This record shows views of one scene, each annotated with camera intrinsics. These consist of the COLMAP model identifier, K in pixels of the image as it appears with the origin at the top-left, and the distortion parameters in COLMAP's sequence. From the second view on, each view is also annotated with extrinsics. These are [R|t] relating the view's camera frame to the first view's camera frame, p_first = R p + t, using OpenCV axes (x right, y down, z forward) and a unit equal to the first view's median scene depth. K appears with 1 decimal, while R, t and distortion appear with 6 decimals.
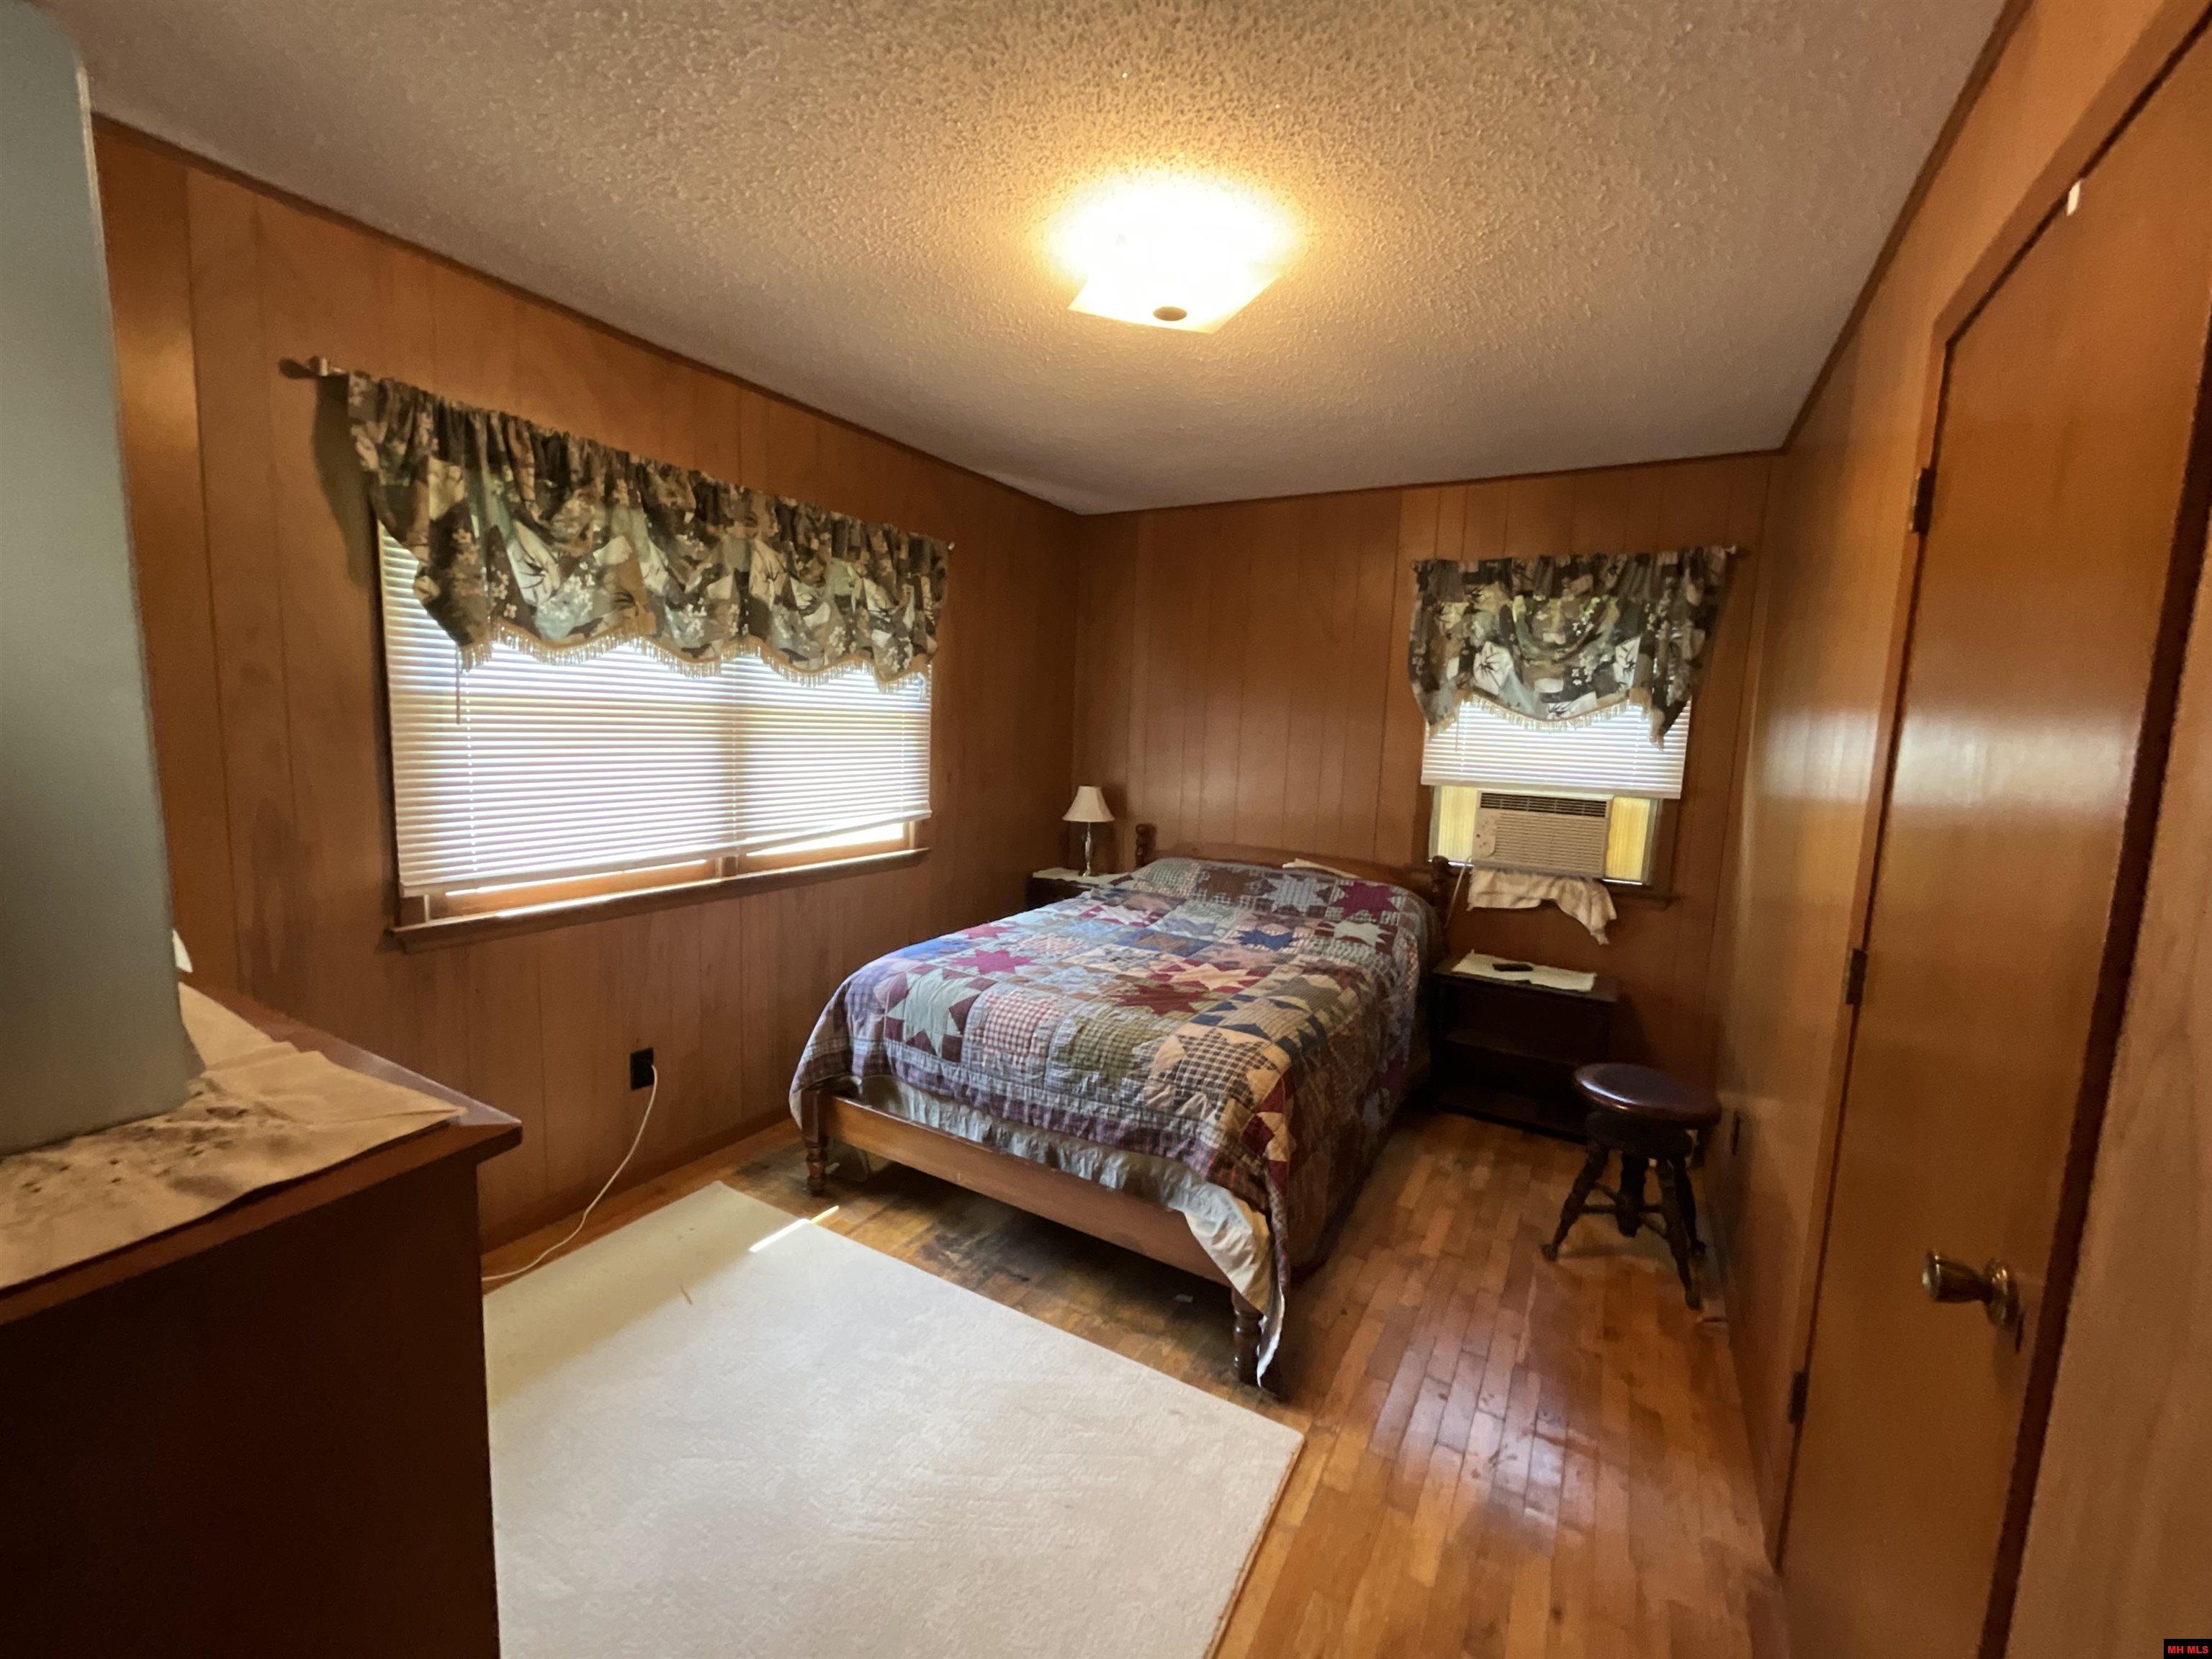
lens RADIAL K [[899.3, 0, 1098.8], [0, 899.3, 835.2], [0, 0, 1]] dist [0.008974, -0.003765]
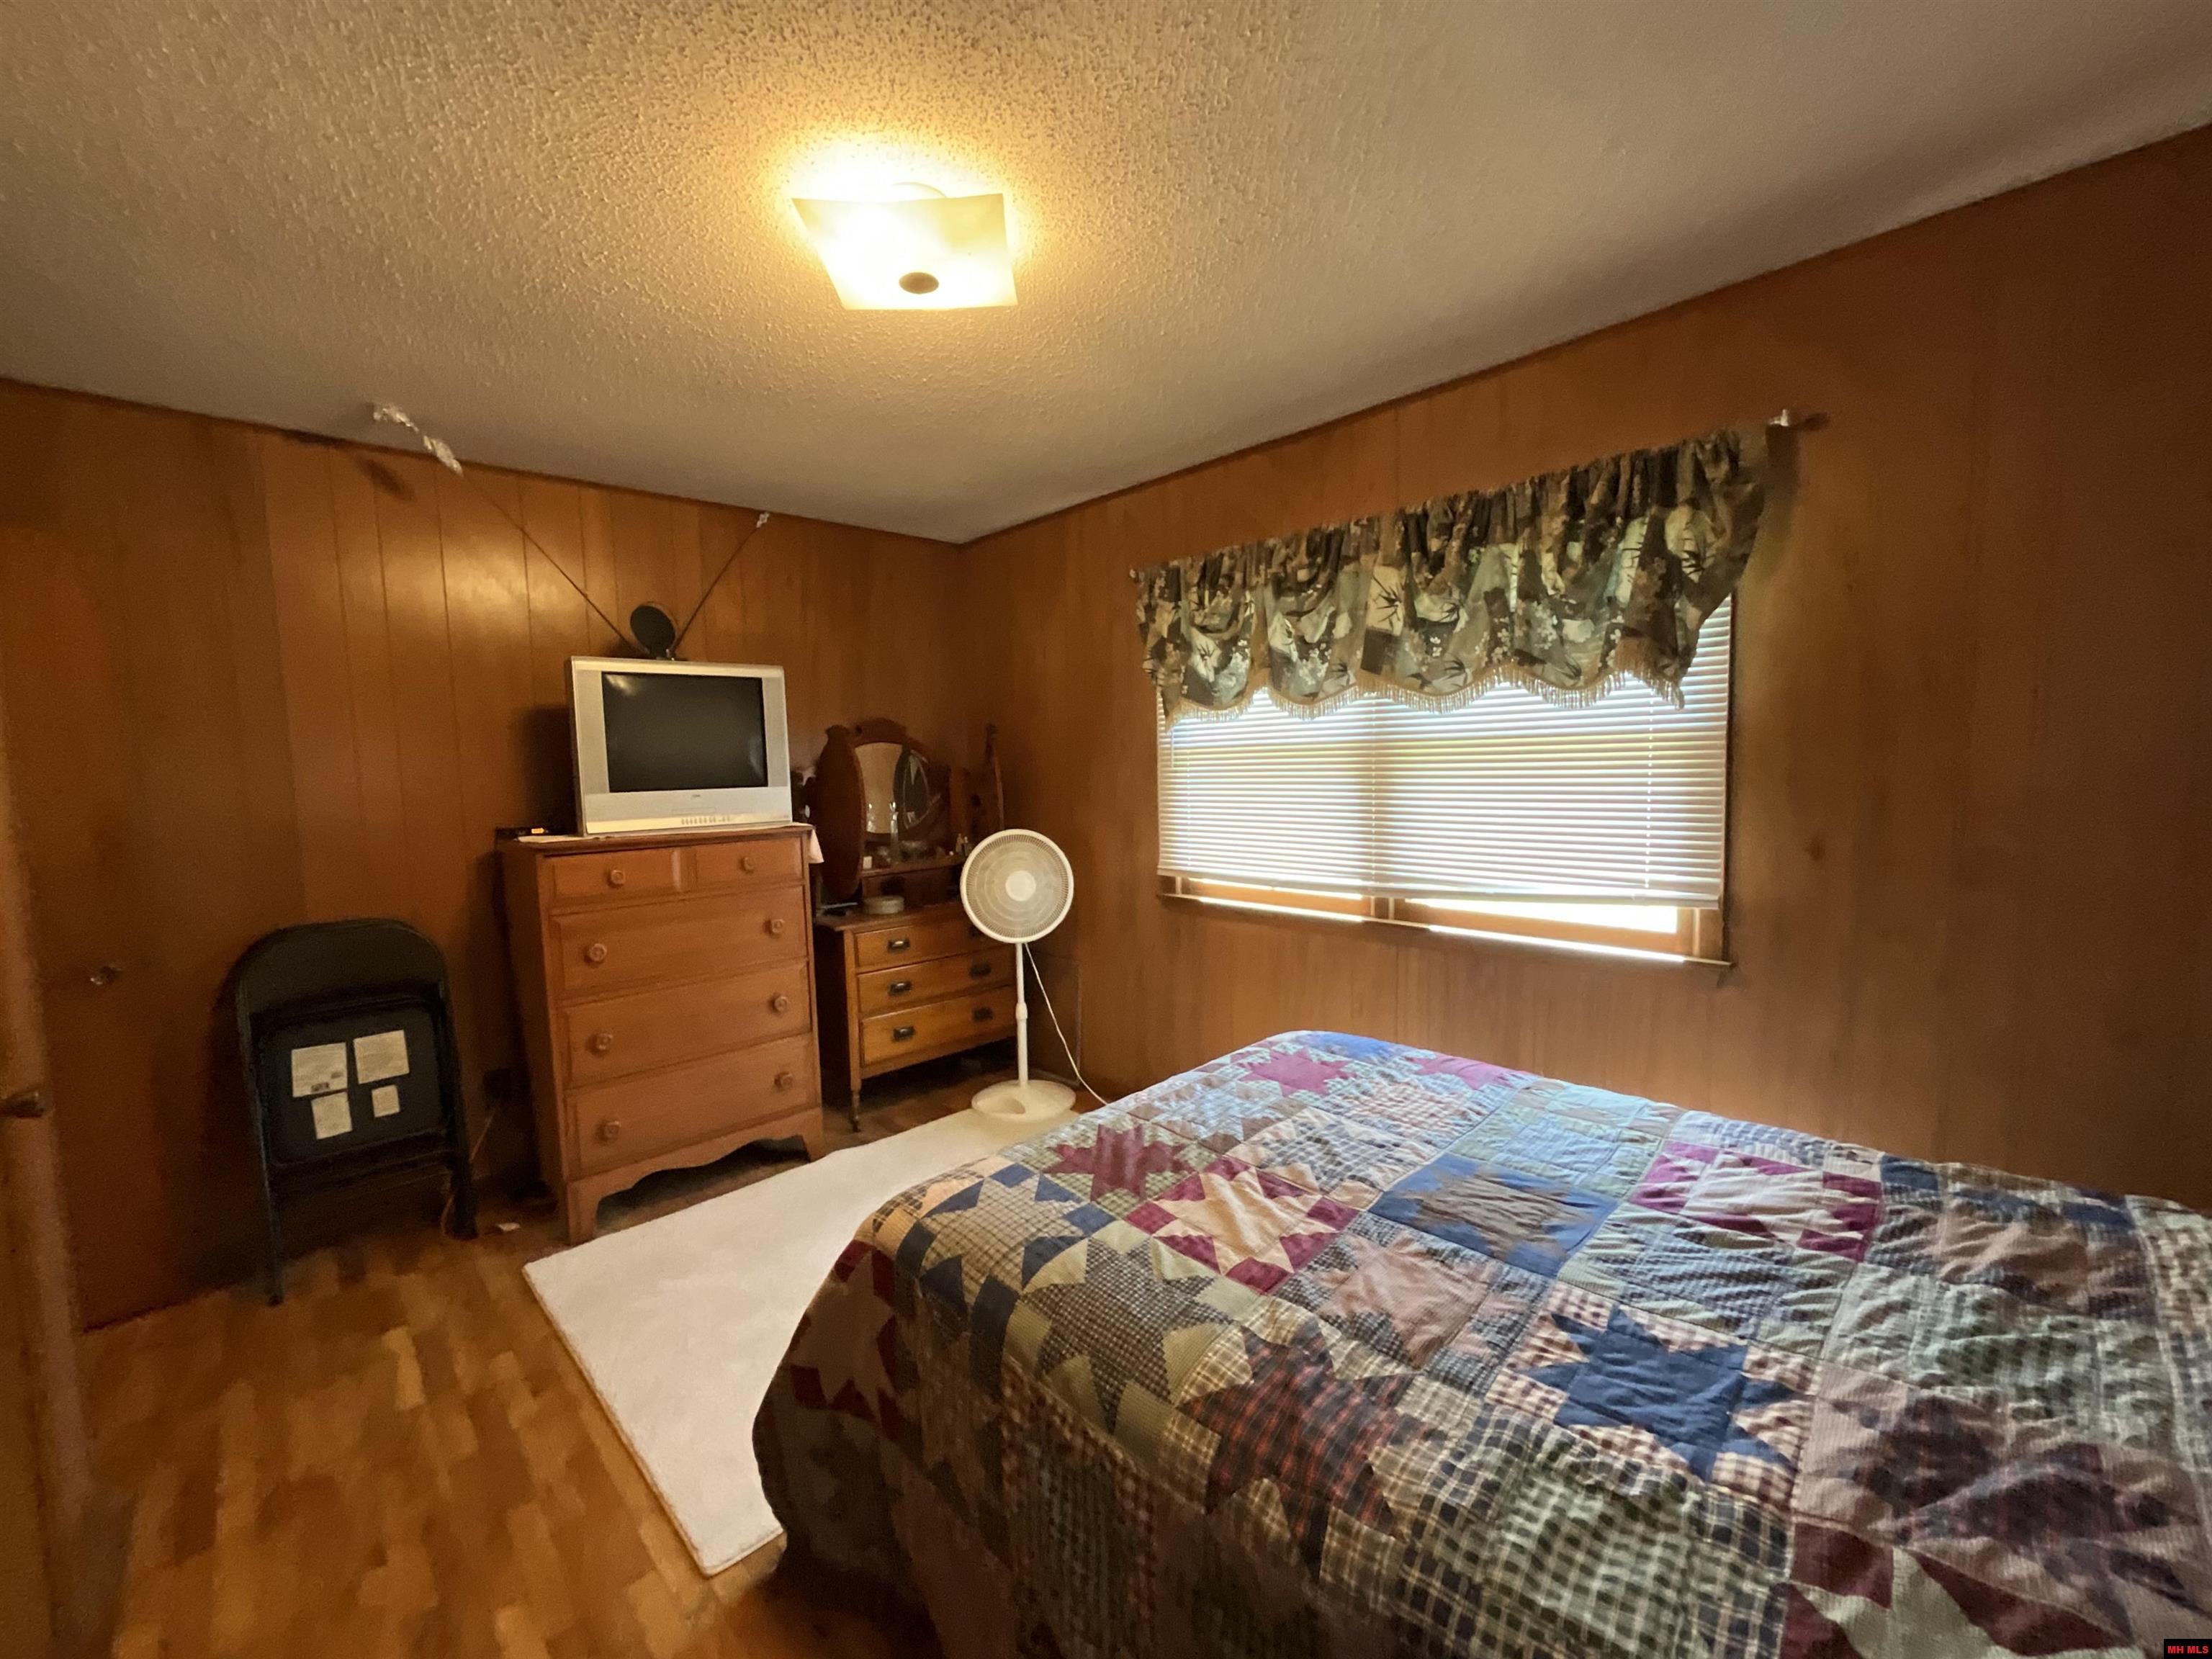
lens RADIAL K [[899.3, 0, 1107.7], [0, 899.3, 827.2], [0, 0, 1]] dist [0.008974, -0.003765]
pose [[-0.268894, 0.041366, -0.962281, 0.632963], [-0.105328, 0.991823, 0.072068, -0.095614], [0.957393, 0.120734, -0.262339, 1.031057]]
